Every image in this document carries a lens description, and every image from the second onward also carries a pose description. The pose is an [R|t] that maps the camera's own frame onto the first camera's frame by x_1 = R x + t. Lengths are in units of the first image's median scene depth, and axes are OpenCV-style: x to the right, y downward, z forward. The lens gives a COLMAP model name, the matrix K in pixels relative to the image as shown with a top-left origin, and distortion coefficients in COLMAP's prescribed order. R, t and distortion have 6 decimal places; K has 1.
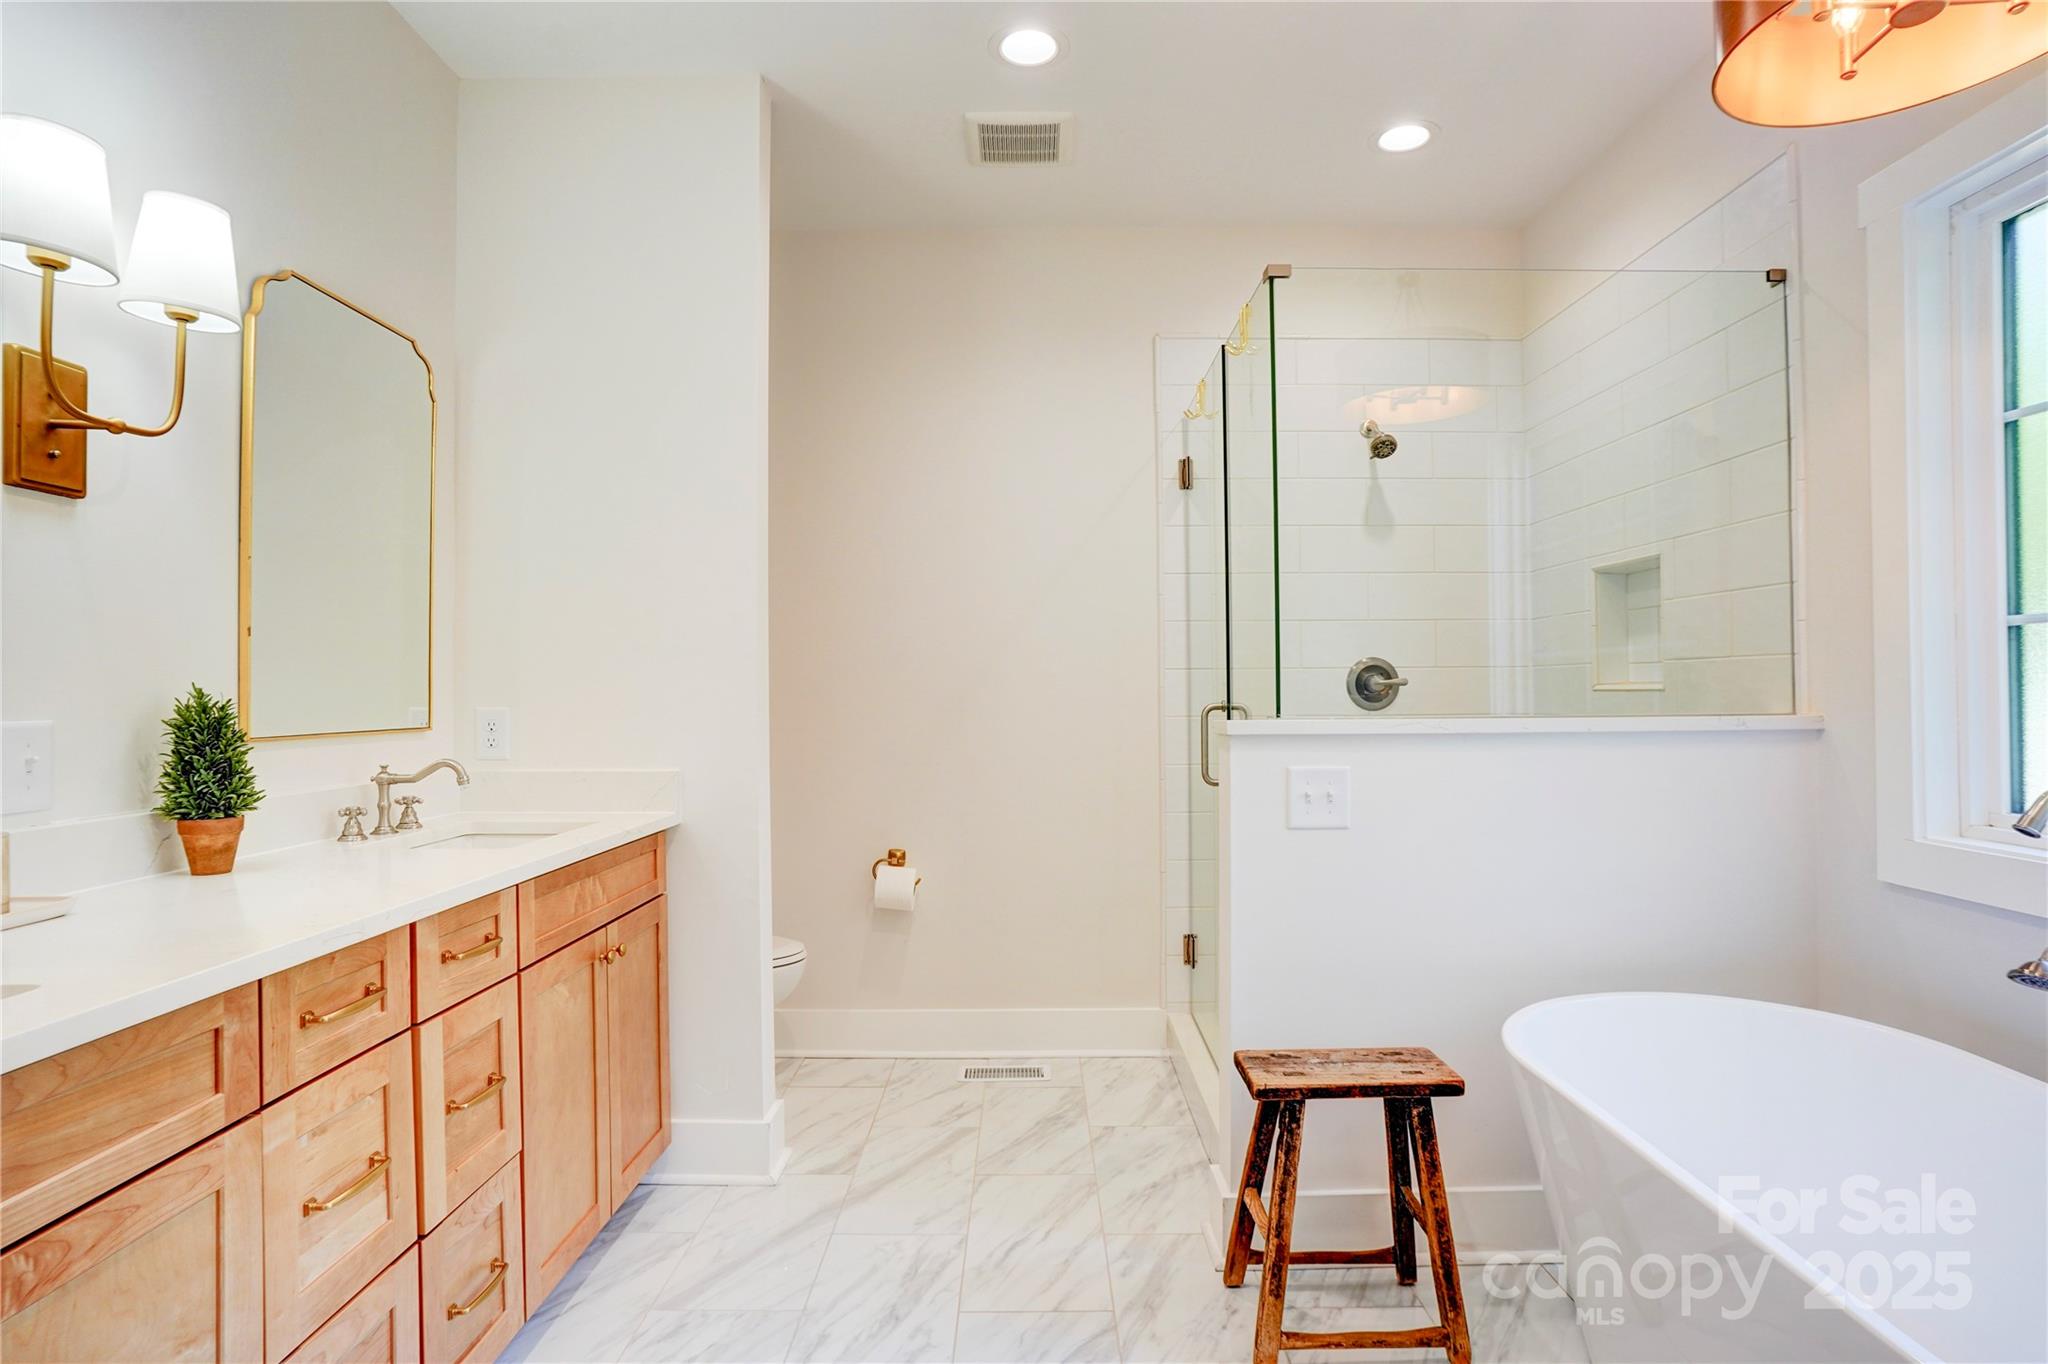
lens RADIAL K [[1067.5, 0, 1024.0], [0, 1067.5, 682.0], [0, 0, 1]] dist [-0.078298, 0.043534]
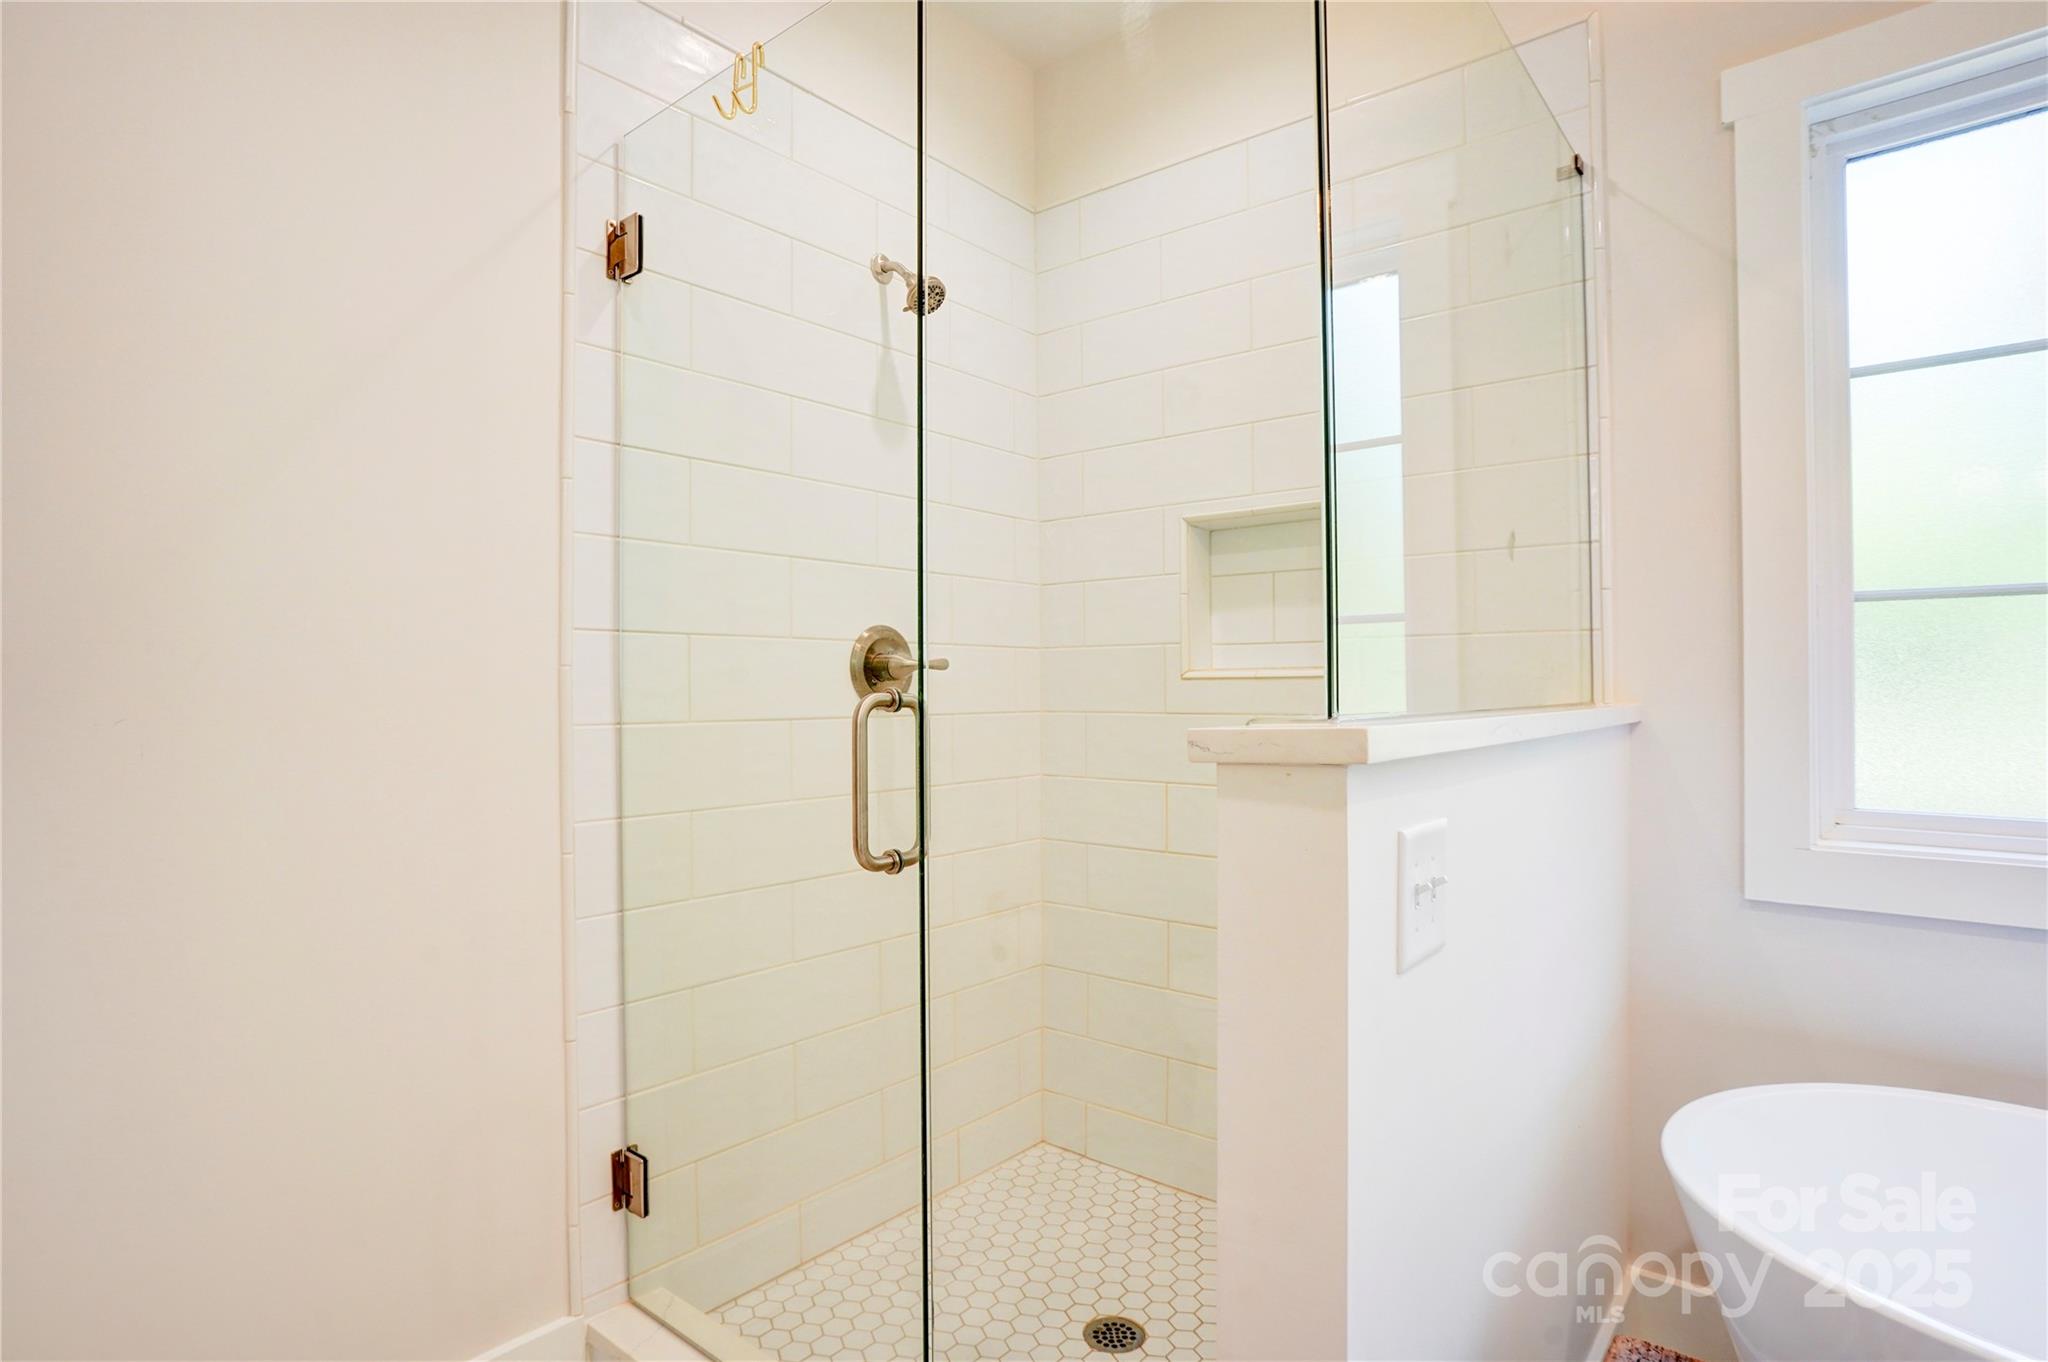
lens RADIAL K [[1067.5, 0, 1024.0], [0, 1067.5, 681.0], [0, 0, 1]] dist [-0.078298, 0.043534]
pose [[0.631847, 0.007880, 0.775053, -0.129358], [-0.006218, 0.999968, -0.005097, 0.014600], [-0.775068, -0.001599, 0.631876, 0.602067]]
